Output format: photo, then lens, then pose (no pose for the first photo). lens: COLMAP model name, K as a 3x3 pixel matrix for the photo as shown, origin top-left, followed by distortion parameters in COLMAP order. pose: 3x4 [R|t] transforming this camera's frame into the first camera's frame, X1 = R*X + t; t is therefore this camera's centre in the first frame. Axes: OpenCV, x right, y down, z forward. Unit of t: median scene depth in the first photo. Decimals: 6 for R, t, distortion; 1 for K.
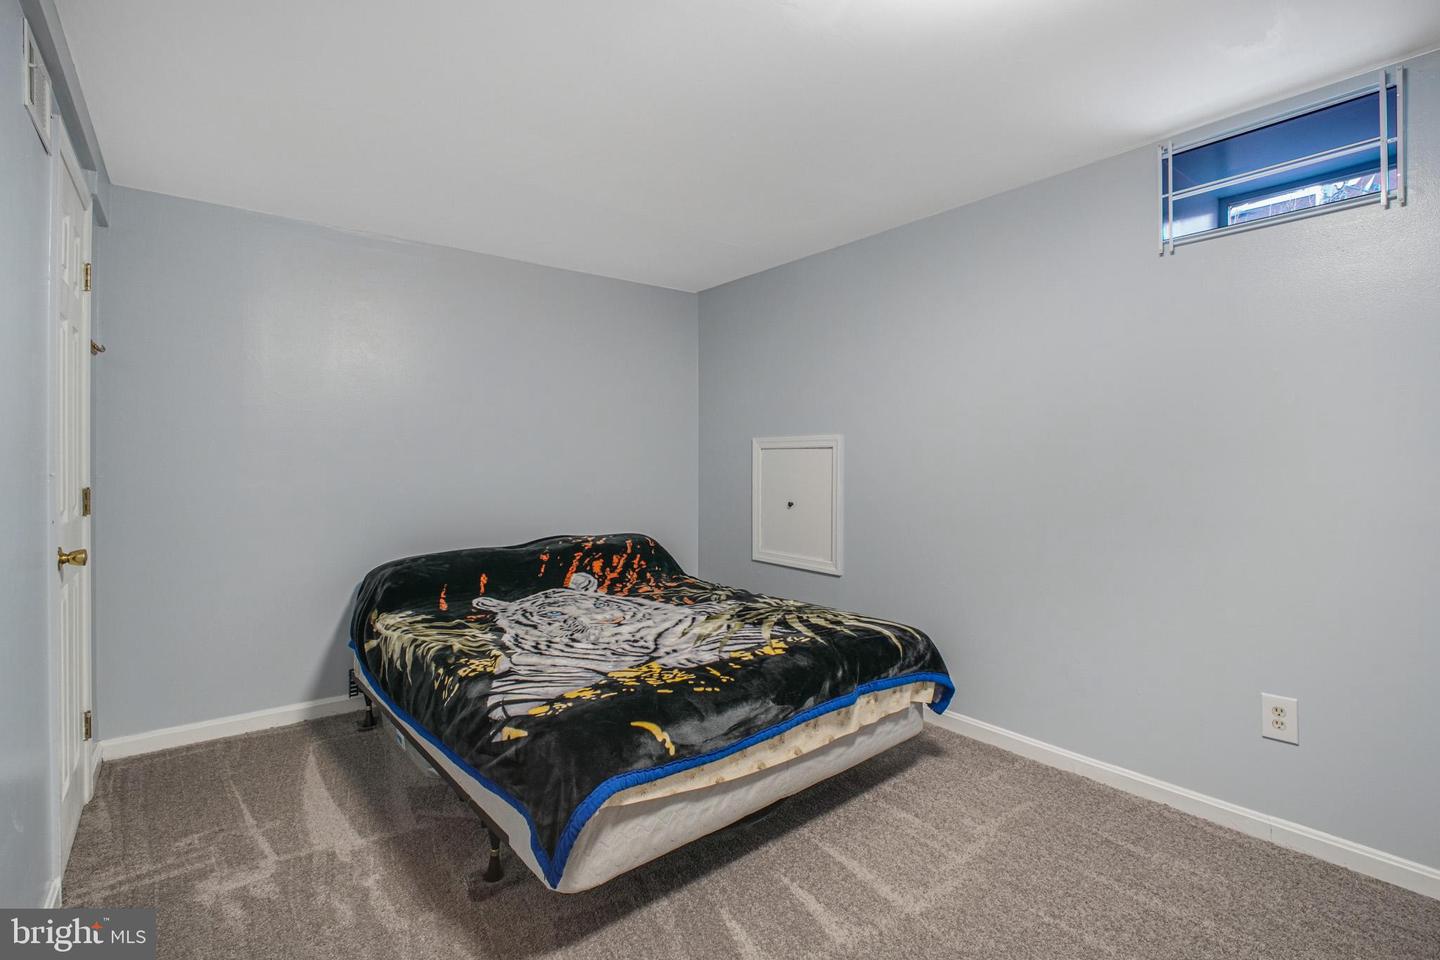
lens RADIAL K [[668.1, 0, 717.0], [0, 668.1, 476.5], [0, 0, 1]] dist [0.001021, -0.006357]
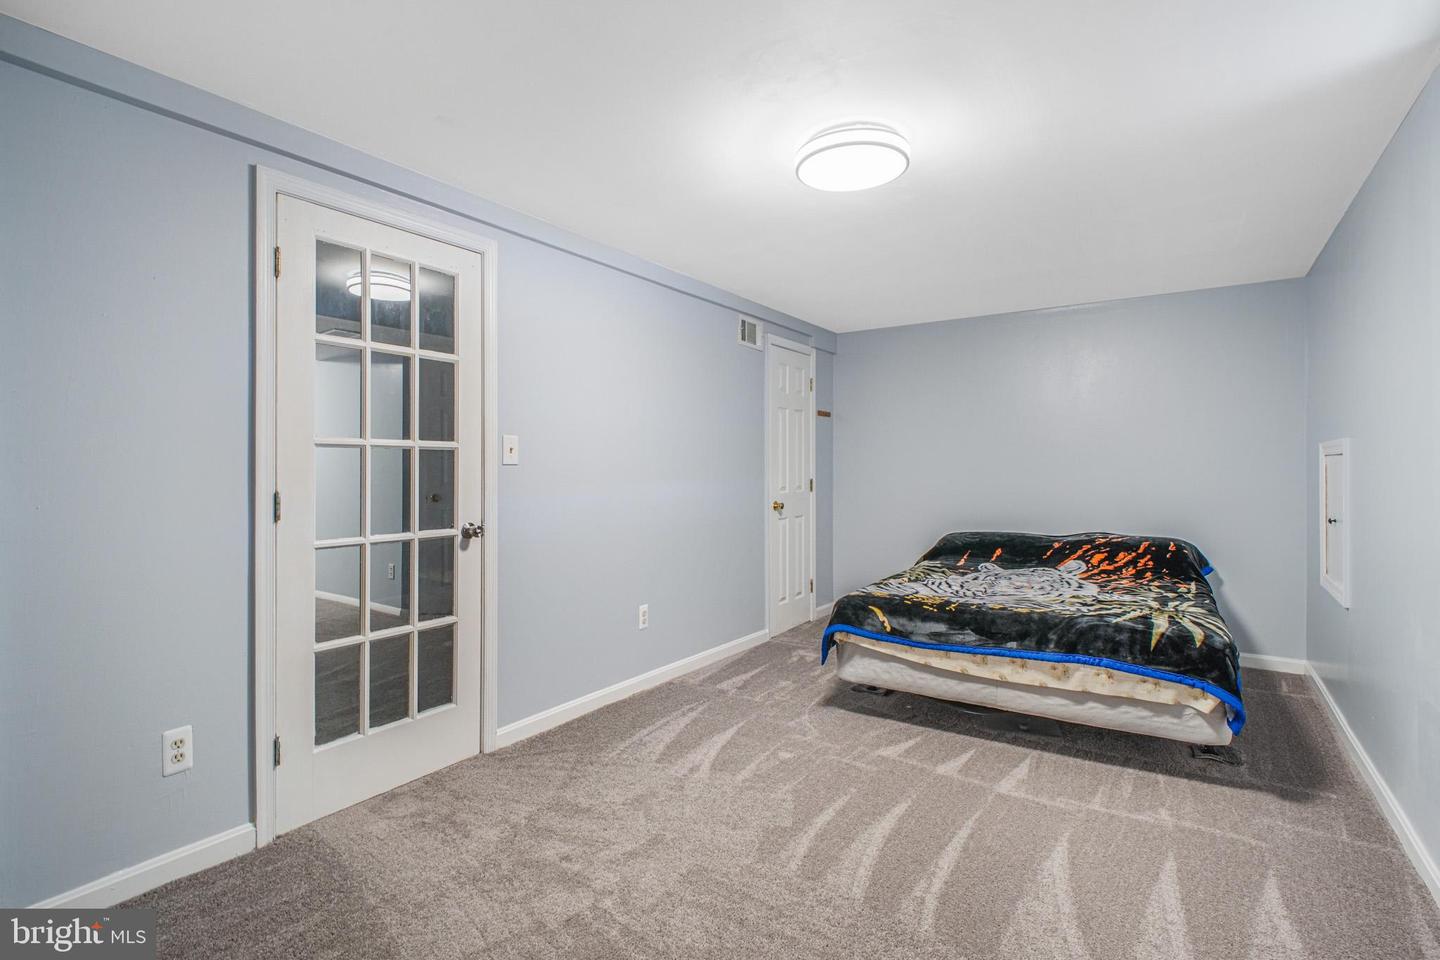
lens RADIAL K [[668.1, 0, 721.0], [0, 668.1, 471.9], [0, 0, 1]] dist [0.001021, -0.006357]
pose [[0.308987, 0.005794, -0.951049, 1.267439], [-0.021176, 0.999775, -0.000789, -0.005659], [0.950831, 0.020383, 0.309040, -0.006201]]
